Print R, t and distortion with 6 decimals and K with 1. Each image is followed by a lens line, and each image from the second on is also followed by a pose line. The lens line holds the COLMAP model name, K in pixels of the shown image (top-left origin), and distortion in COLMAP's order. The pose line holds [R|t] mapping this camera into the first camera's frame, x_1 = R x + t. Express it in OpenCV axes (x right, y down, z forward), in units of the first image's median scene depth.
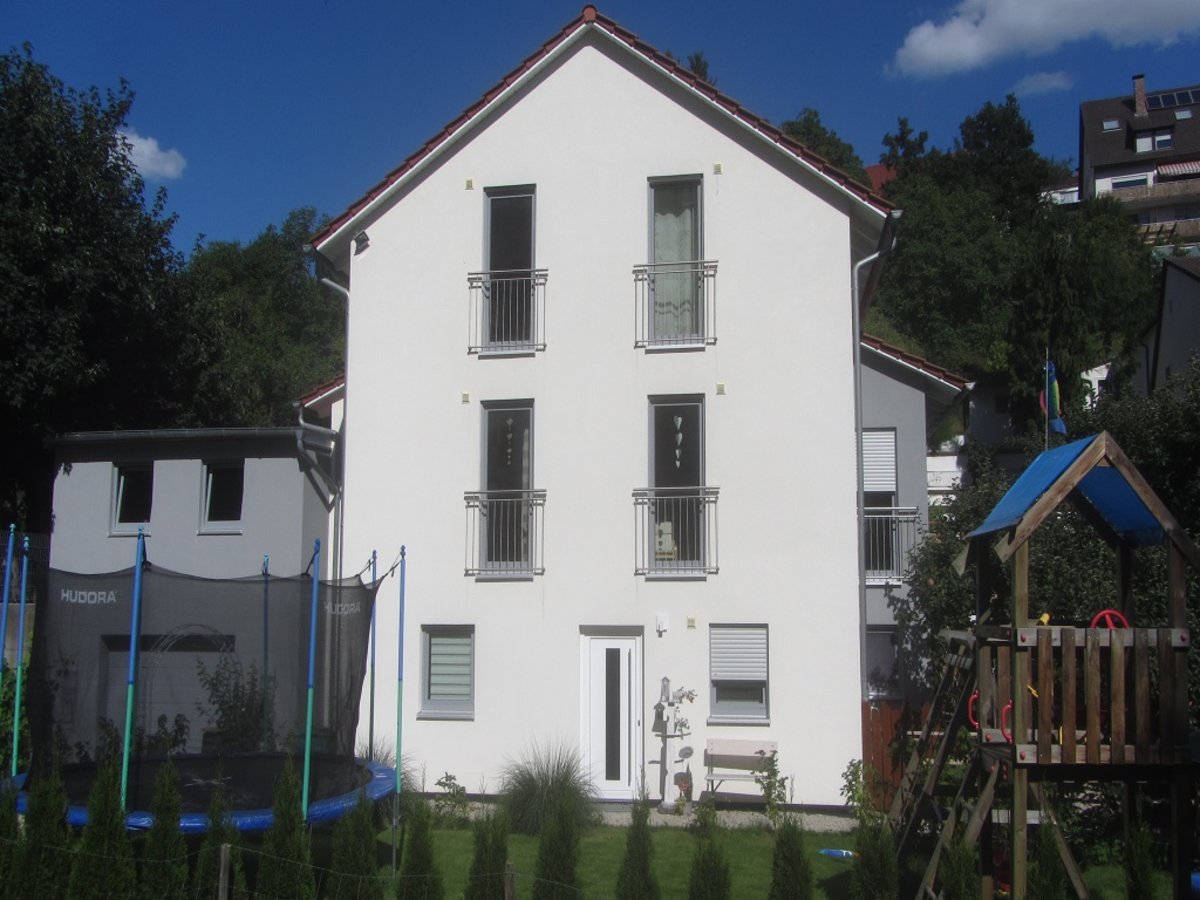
lens RADIAL K [[1032.5, 0, 603.0], [0, 1032.5, 474.9], [0, 0, 1]] dist [-0.008169, -0.007605]
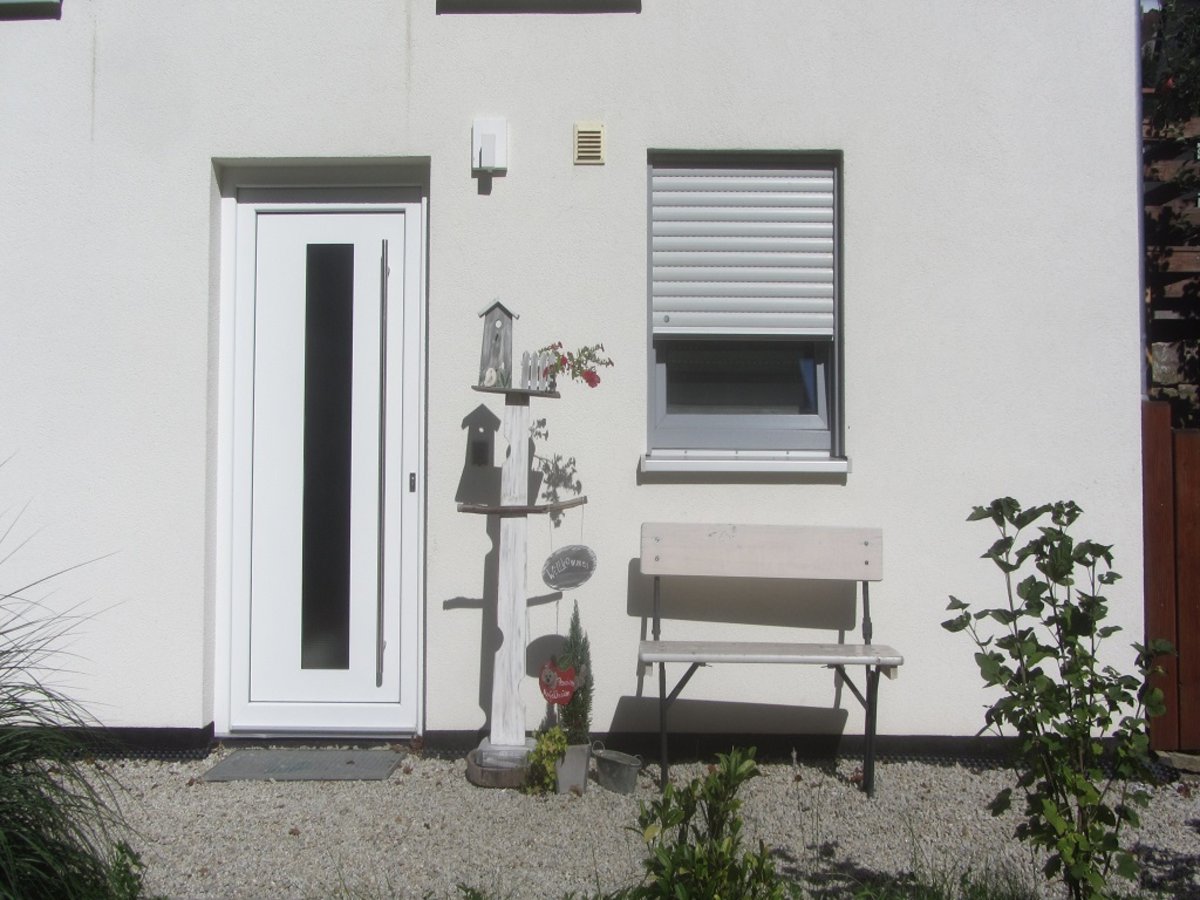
lens RADIAL K [[1051.8, 0, 600.0], [0, 1051.8, 450.0], [0, 0, 1]] dist [-0.011823, -0.012143]
pose [[0.992313, 0.003905, 0.123692, 0.051679], [-0.012400, 0.997609, 0.067984, 0.211857], [-0.123131, -0.068995, 0.989989, 0.696883]]
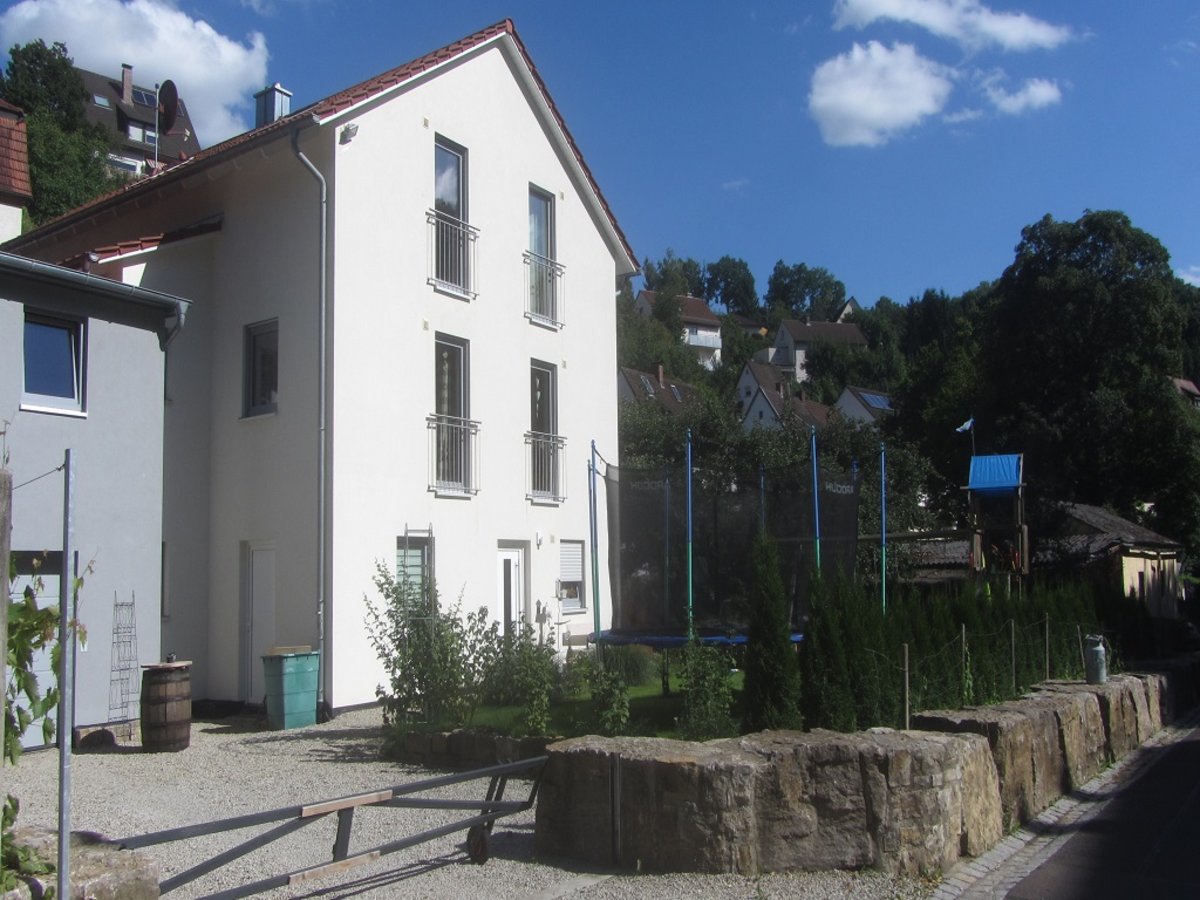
lens RADIAL K [[1051.8, 0, 600.0], [0, 1051.8, 450.0], [0, 0, 1]] dist [-0.011823, -0.012143]
pose [[0.372926, 0.098839, 0.922582, -1.137337], [-0.105692, 0.992363, -0.063592, 0.111005], [-0.921822, -0.073794, 0.380525, 0.449137]]
